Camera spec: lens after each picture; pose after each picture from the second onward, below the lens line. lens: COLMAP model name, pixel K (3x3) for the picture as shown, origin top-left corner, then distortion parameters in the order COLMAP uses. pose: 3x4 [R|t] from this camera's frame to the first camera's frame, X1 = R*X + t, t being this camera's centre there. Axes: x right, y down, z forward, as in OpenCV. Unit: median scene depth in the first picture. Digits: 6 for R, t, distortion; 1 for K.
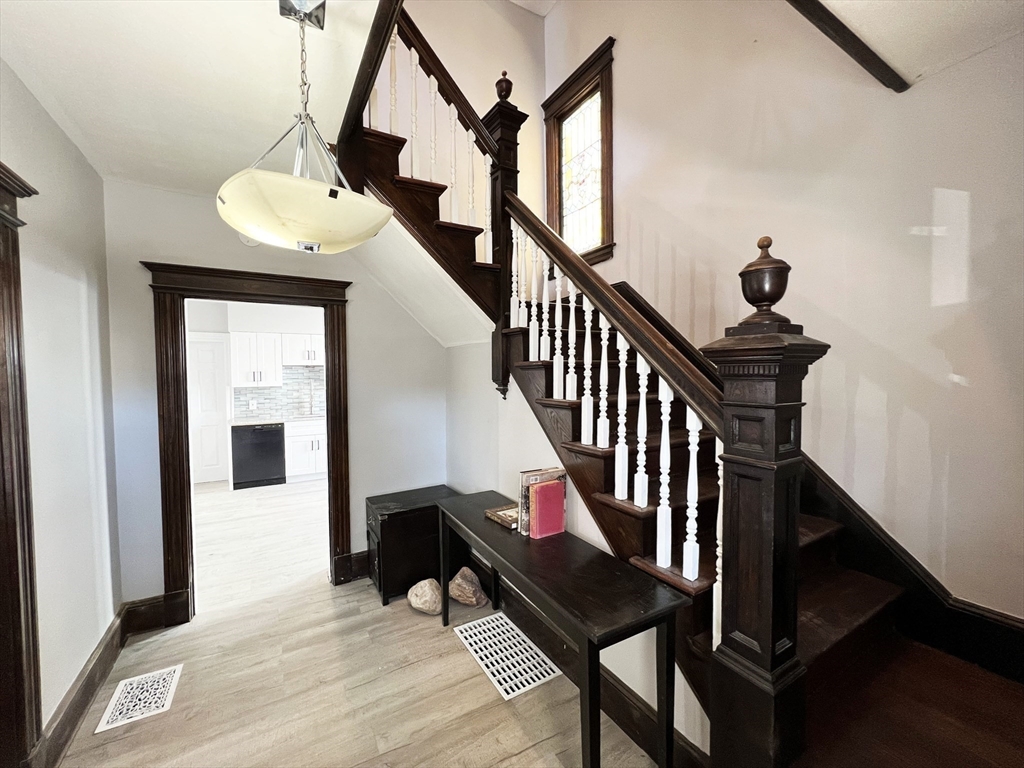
lens RADIAL K [[407.0, 0, 511.3], [0, 407.0, 386.3], [0, 0, 1]] dist [-0.000709, 0.000302]
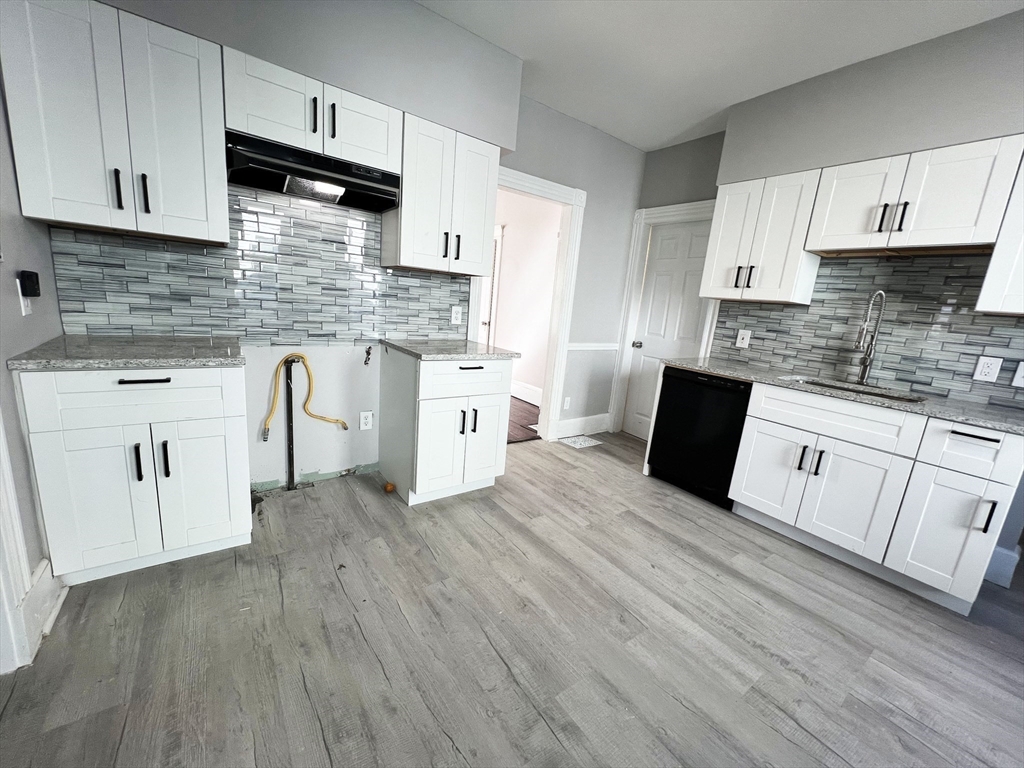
lens RADIAL K [[407.0, 0, 513.1], [0, 407.0, 385.4], [0, 0, 1]] dist [-0.000709, 0.000302]
pose [[0.095099, 0.219896, -0.970877, -0.156225], [-0.122180, 0.970502, 0.207843, 0.032112], [0.987941, 0.098856, 0.119161, 0.674188]]
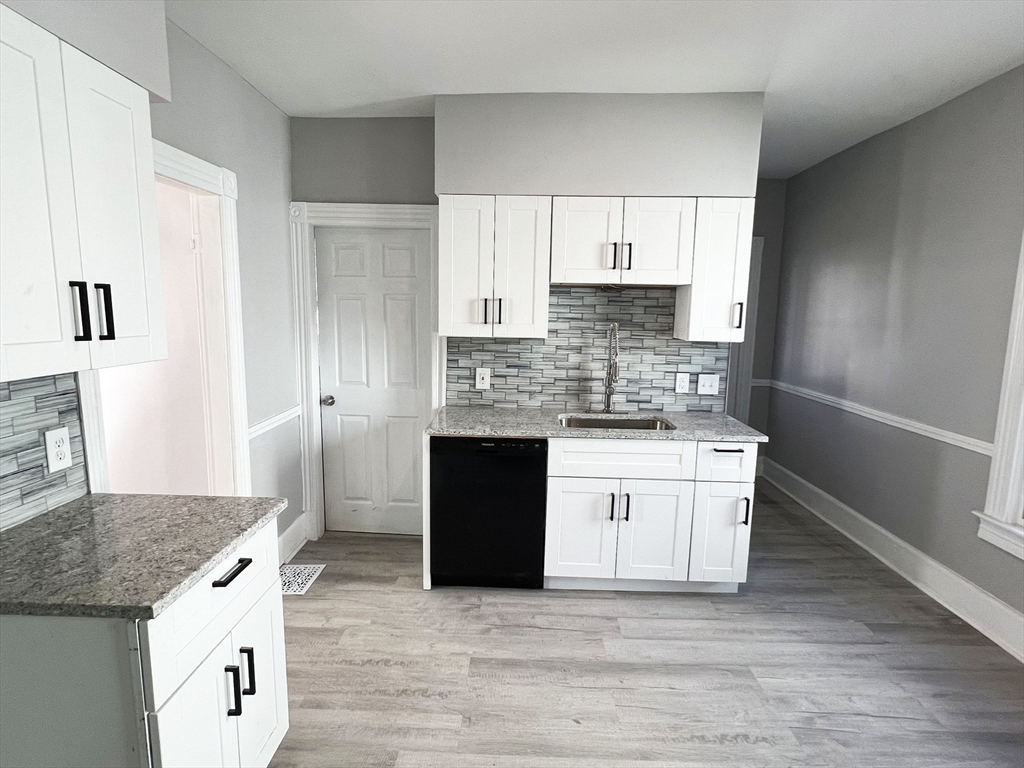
lens RADIAL K [[549.0, 0, 508.9], [0, 549.0, 387.6], [0, 0, 1]] dist [-0.001056, 0.000912]
pose [[0.845494, 0.098397, -0.524840, -0.318910], [-0.042187, 0.992112, 0.118039, -0.014167], [0.532315, -0.077660, 0.842977, 0.544308]]
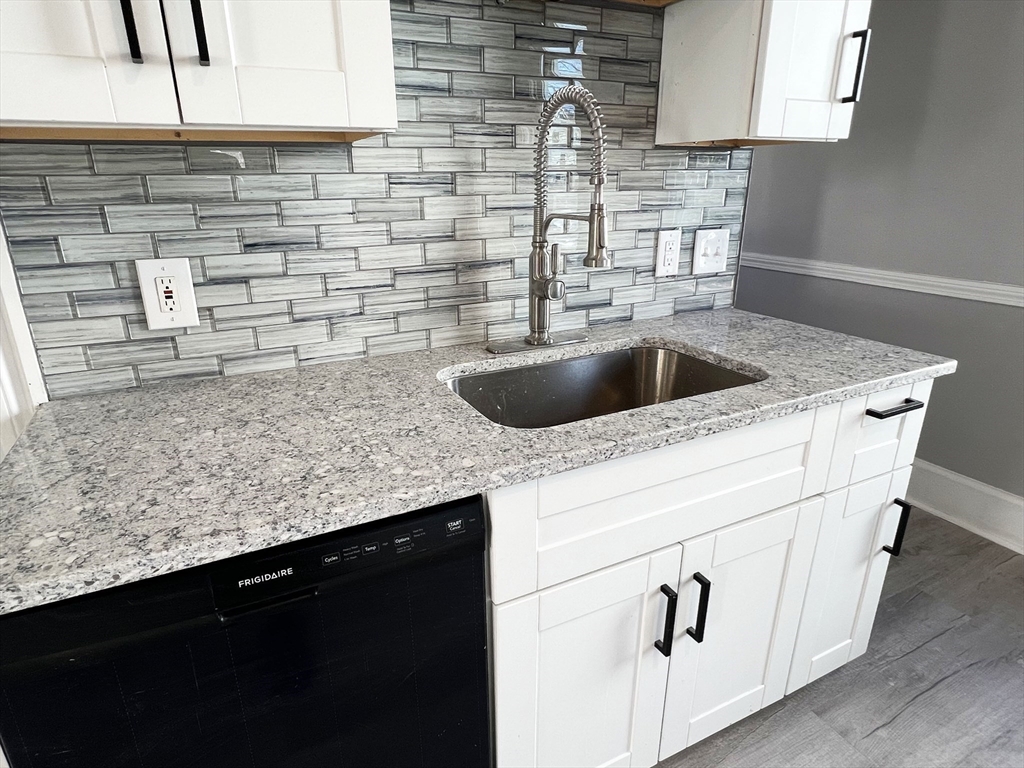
lens RADIAL K [[592.0, 0, 502.9], [0, 592.0, 394.9], [0, 0, 1]] dist [-0.001553, -0.000368]
pose [[0.997365, 0.018021, -0.070279, -0.525993], [0.004662, 0.950740, 0.309956, 0.018132], [0.072403, -0.309467, 0.948150, 0.836030]]
